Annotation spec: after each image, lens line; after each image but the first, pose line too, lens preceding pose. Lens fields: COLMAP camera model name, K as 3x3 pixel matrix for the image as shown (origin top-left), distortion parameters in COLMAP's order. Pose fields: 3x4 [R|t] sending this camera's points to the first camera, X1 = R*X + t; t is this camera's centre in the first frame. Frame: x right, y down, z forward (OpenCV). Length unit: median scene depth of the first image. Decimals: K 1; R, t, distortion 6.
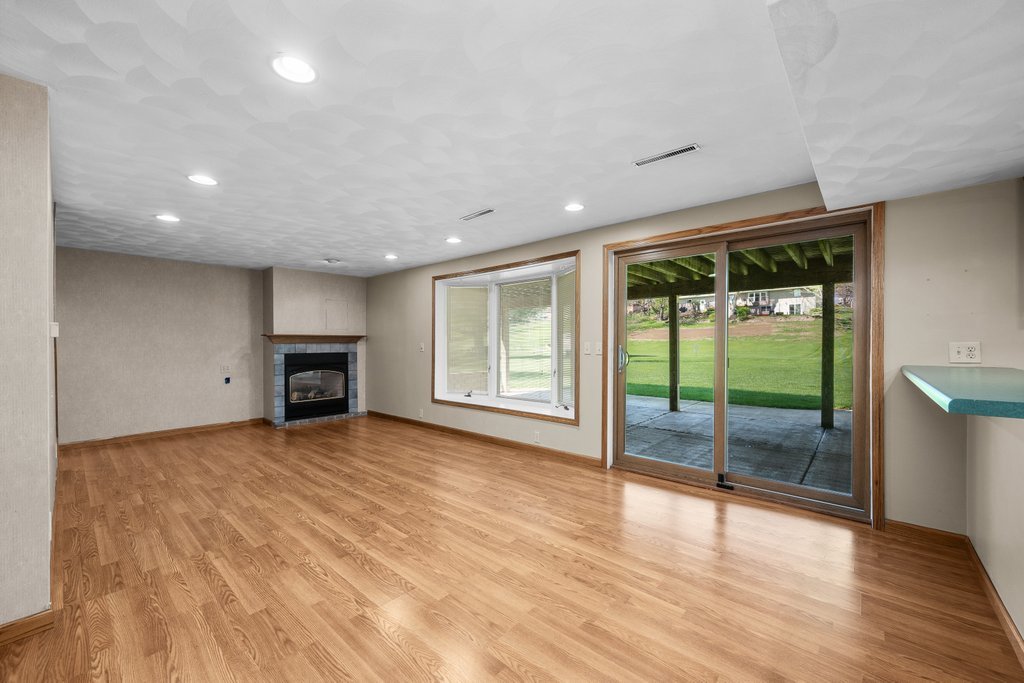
lens RADIAL K [[403.7, 0, 507.6], [0, 403.7, 340.1], [0, 0, 1]] dist [-0.002530, 0.000523]
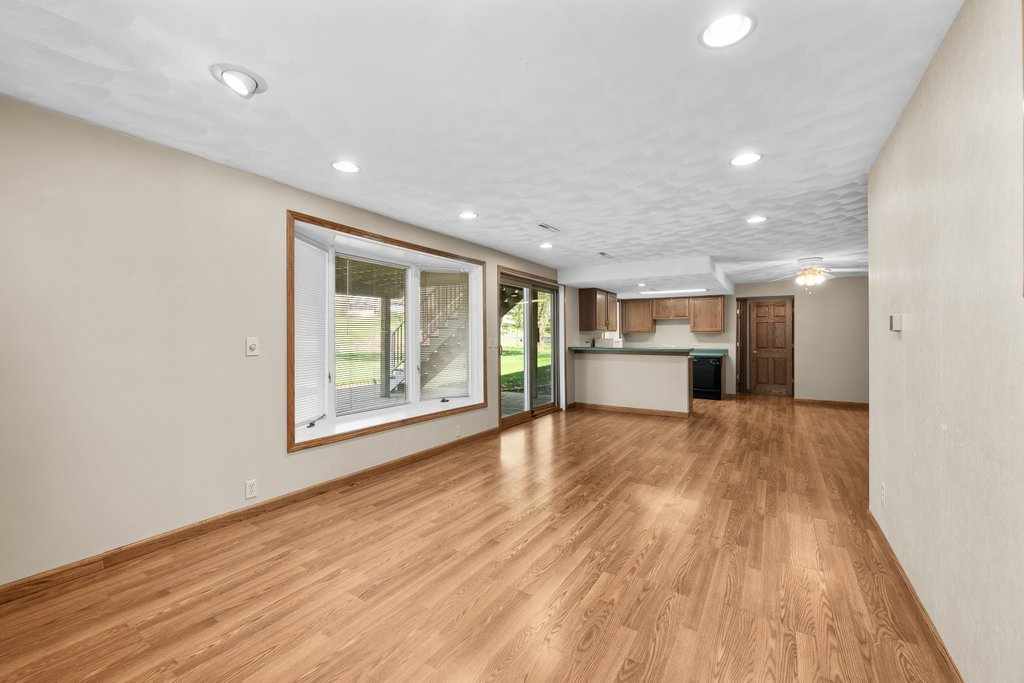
lens RADIAL K [[409.1, 0, 516.6], [0, 409.1, 334.6], [0, 0, 1]] dist [-0.002912, 0.001165]
pose [[-0.165783, 0.010004, 0.986112, -1.250302], [-0.007848, 0.999903, -0.011463, 0.008986], [-0.986131, -0.009640, -0.165688, 1.320373]]
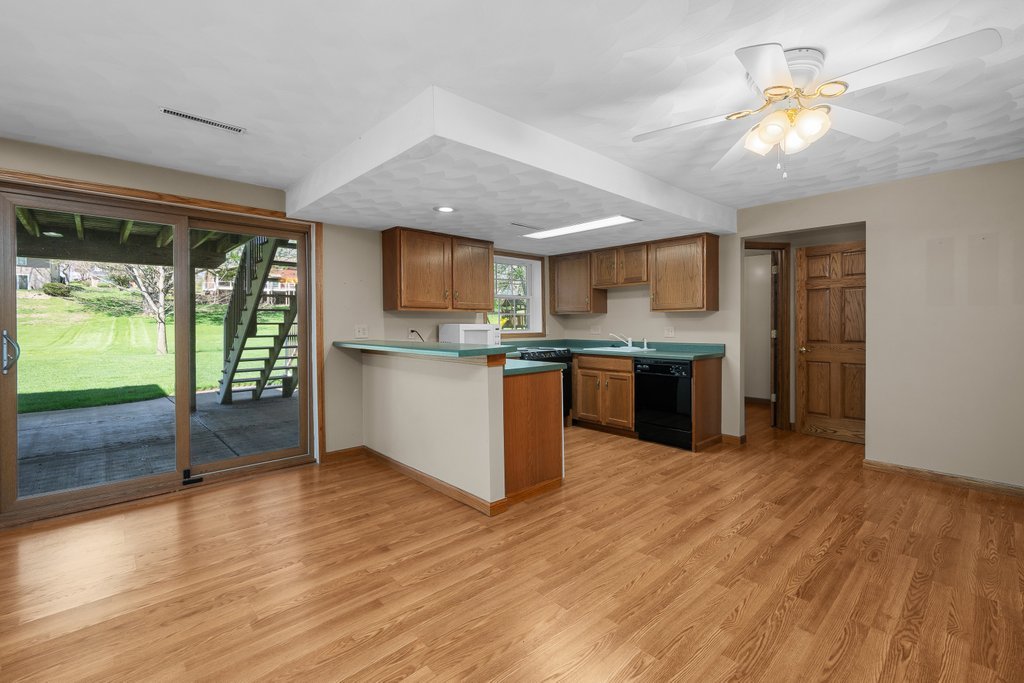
lens RADIAL K [[442.4, 0, 529.3], [0, 442.4, 327.9], [0, 0, 1]] dist [0.001688, -0.000299]
pose [[0.075637, -0.007416, 0.997108, -0.393140], [-0.001103, 0.999971, 0.007521, 0.001044], [-0.997135, -0.001668, 0.075627, 0.141583]]
